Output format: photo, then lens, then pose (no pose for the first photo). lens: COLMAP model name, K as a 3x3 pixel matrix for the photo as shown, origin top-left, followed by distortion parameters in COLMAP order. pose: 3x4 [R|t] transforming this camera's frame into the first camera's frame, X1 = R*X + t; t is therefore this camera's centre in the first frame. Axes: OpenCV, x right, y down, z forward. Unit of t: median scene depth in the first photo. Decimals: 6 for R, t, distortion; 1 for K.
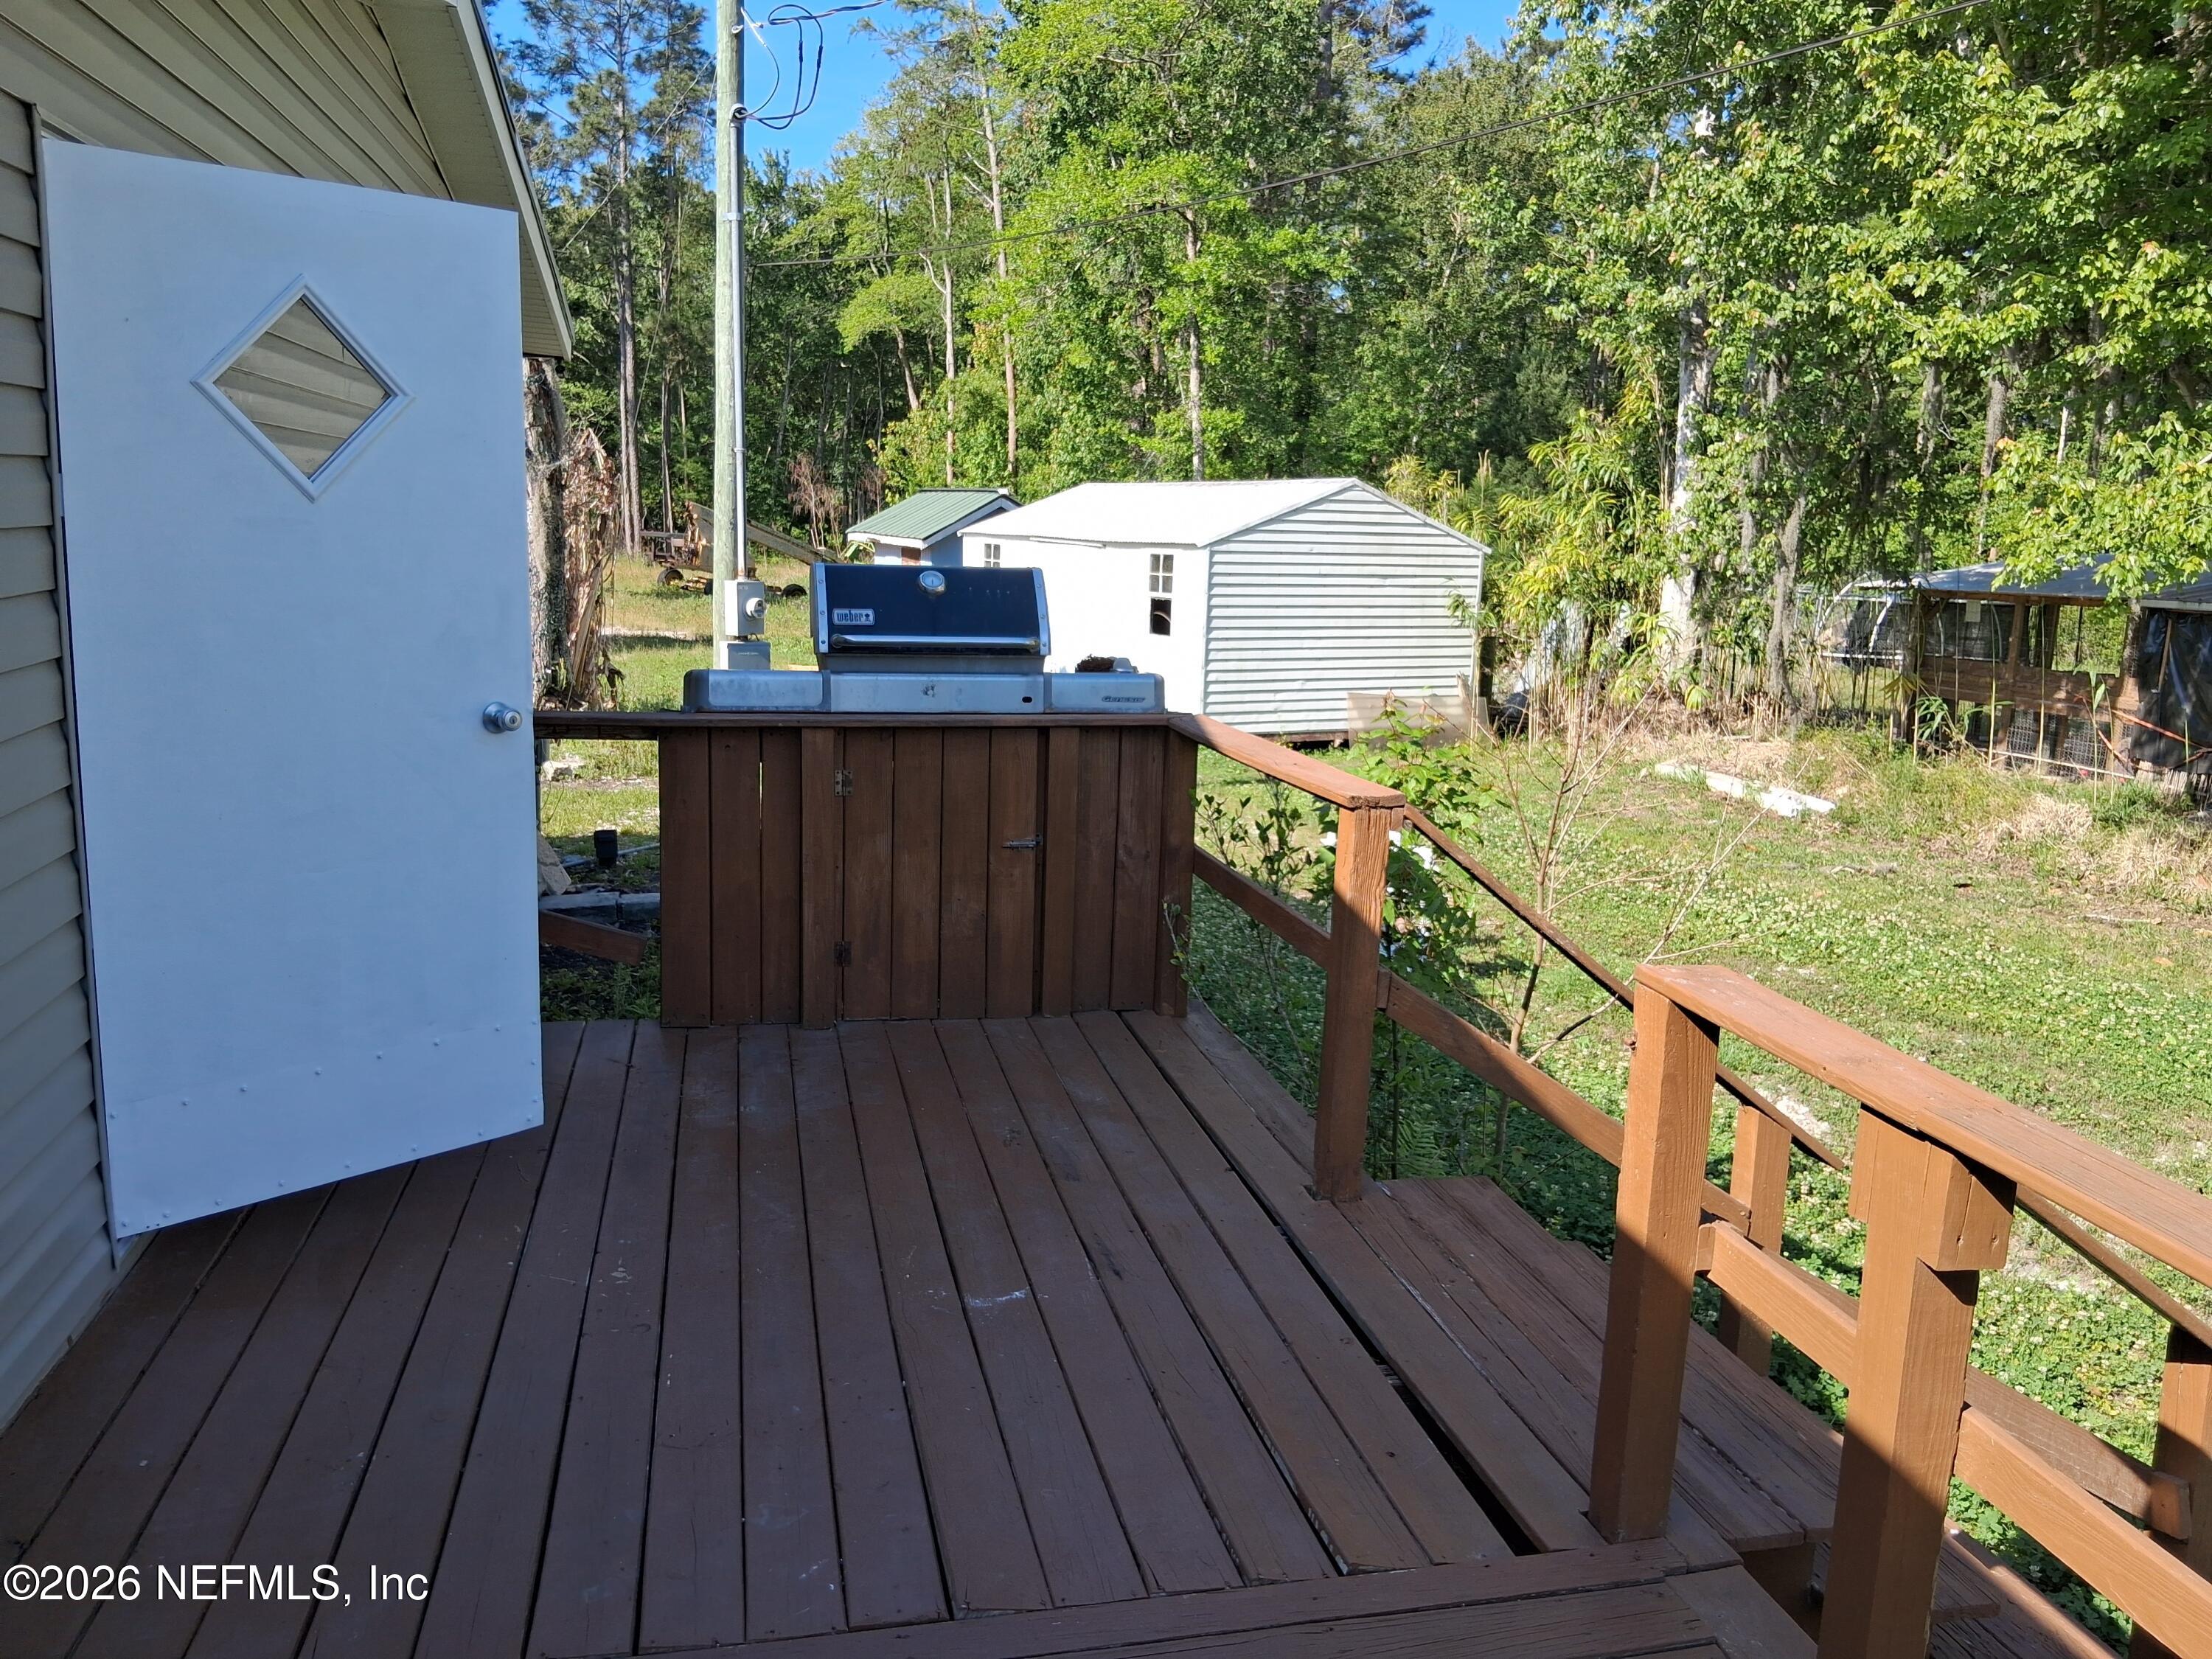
lens RADIAL K [[1809.3, 0, 1106.0], [0, 1809.3, 843.8], [0, 0, 1]] dist [0.097812, -0.200859]
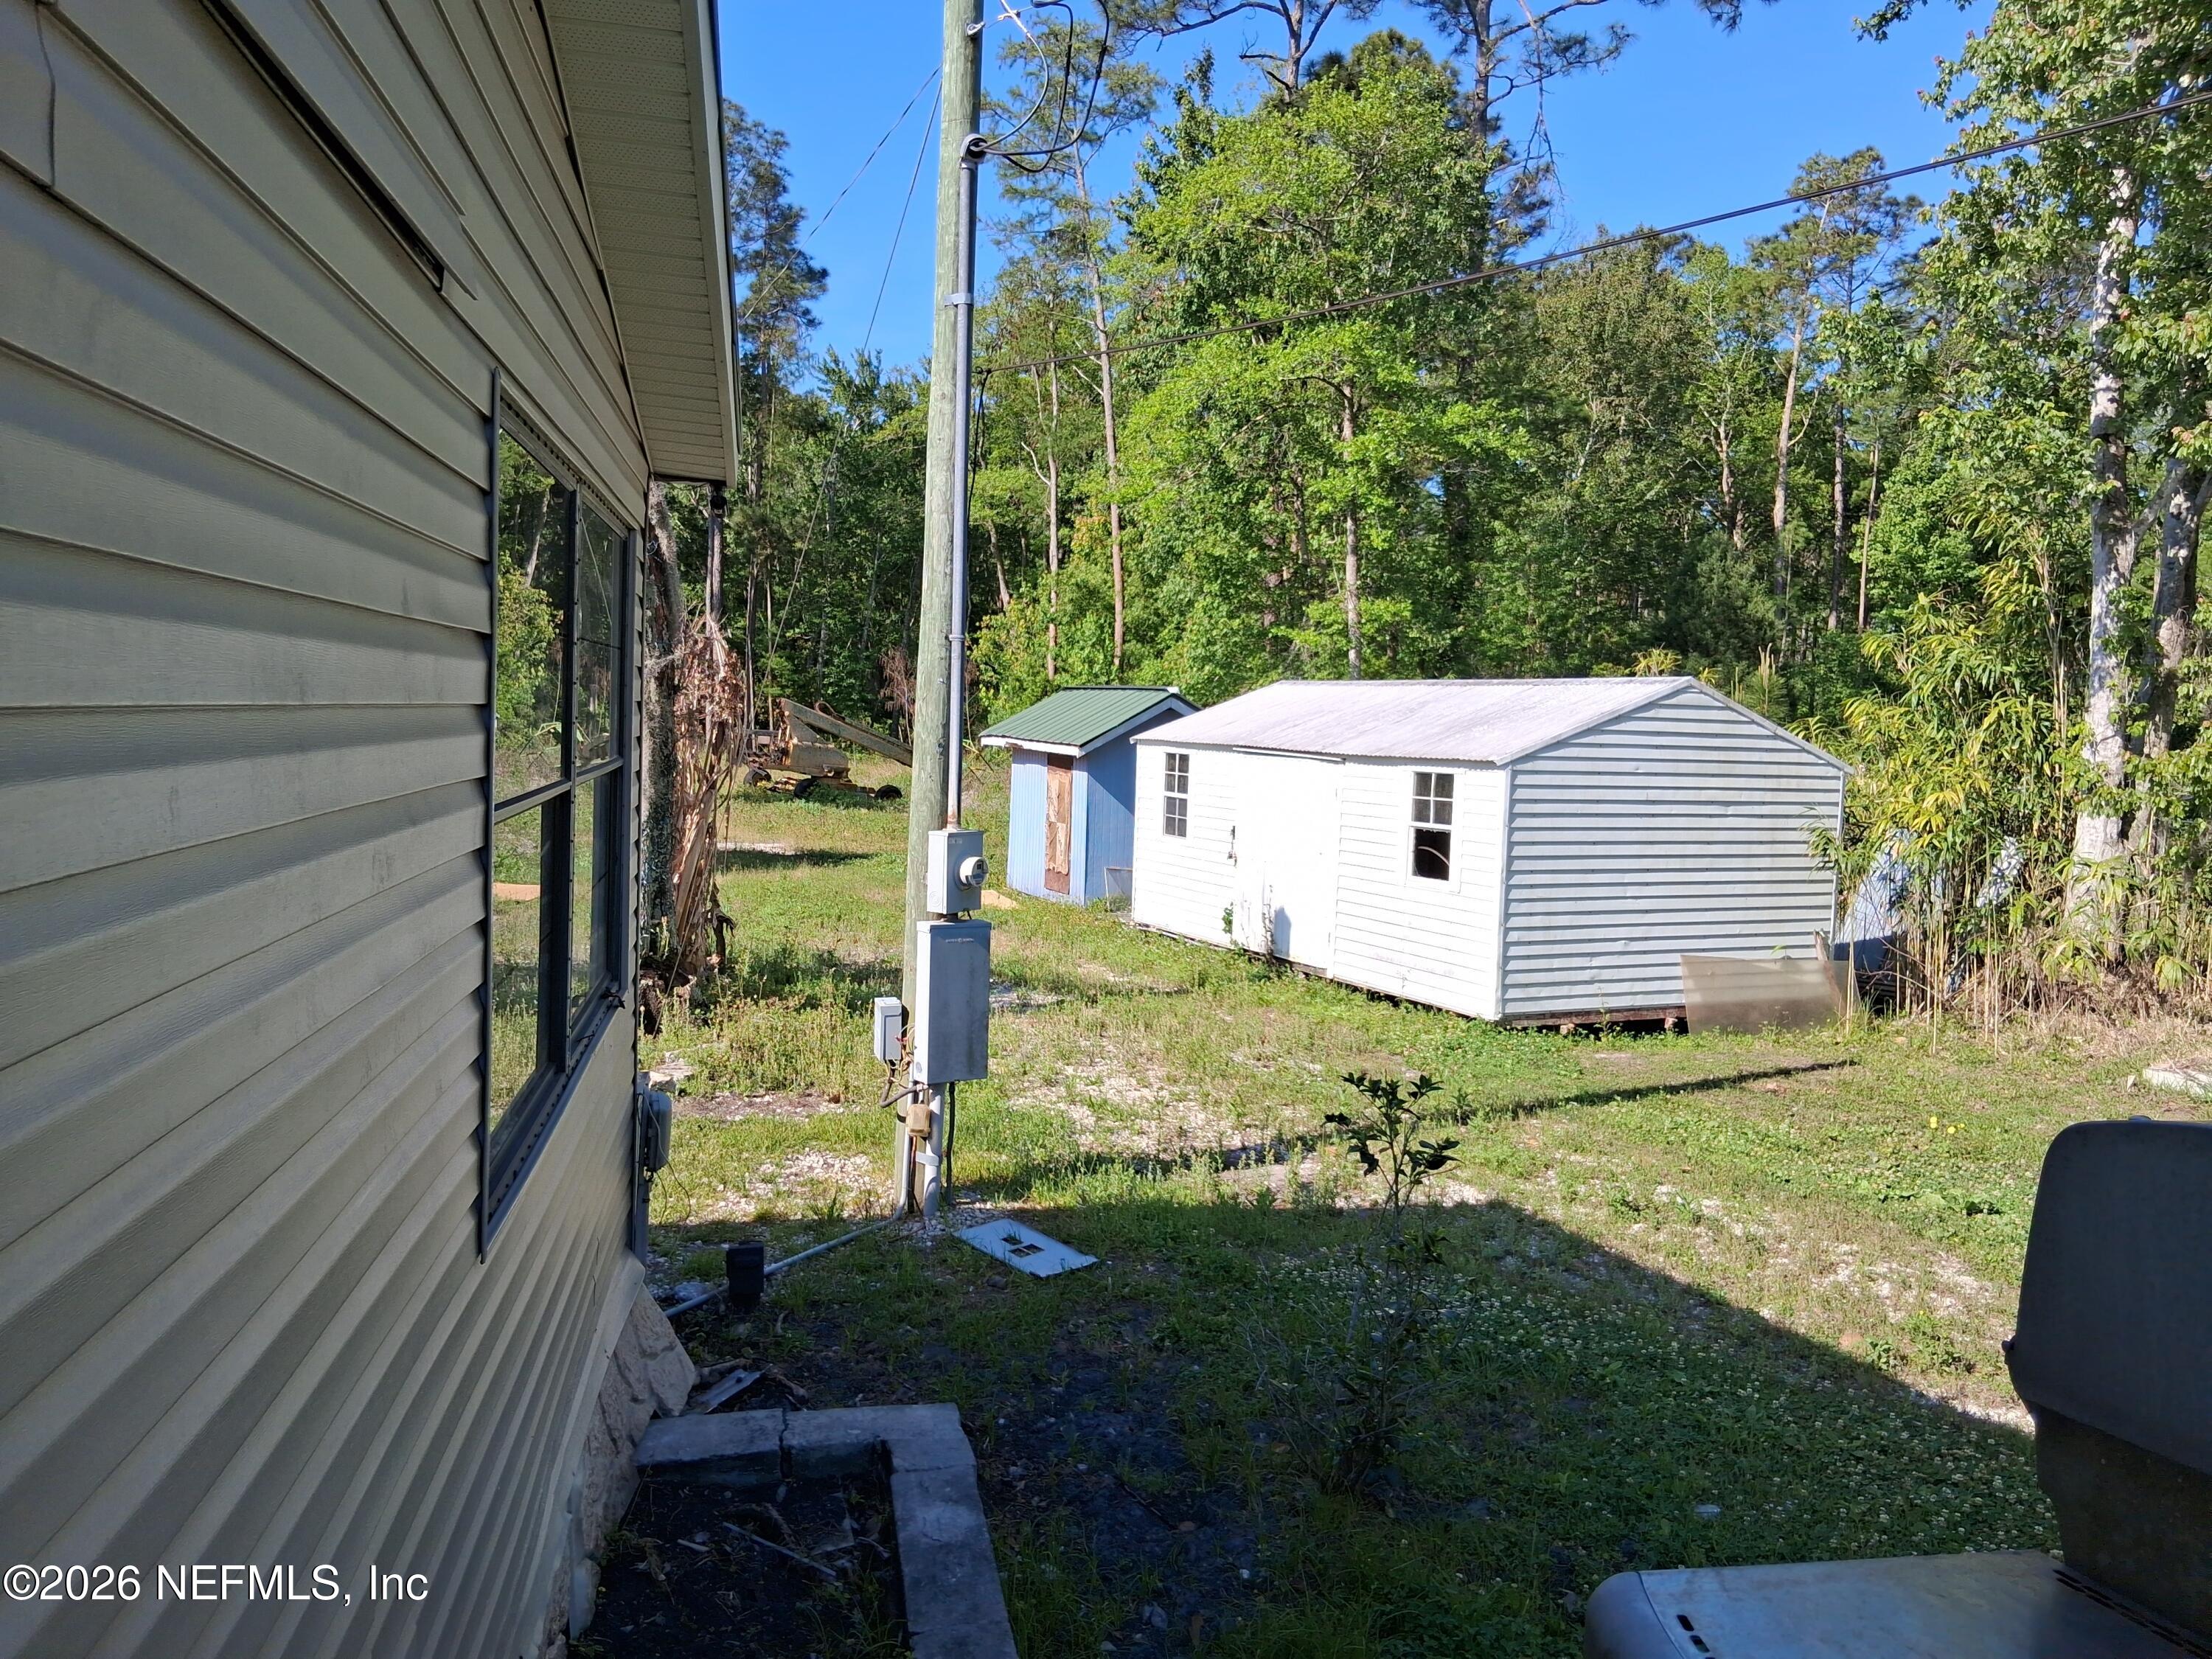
lens RADIAL K [[1809.3, 0, 1114.4], [0, 1809.3, 831.9], [0, 0, 1]] dist [0.097812, -0.200859]
pose [[0.999582, 0.006108, -0.028272, -0.039804], [-0.009206, 0.993800, -0.110797, -0.023222], [0.027420, 0.111011, 0.993441, 0.111970]]
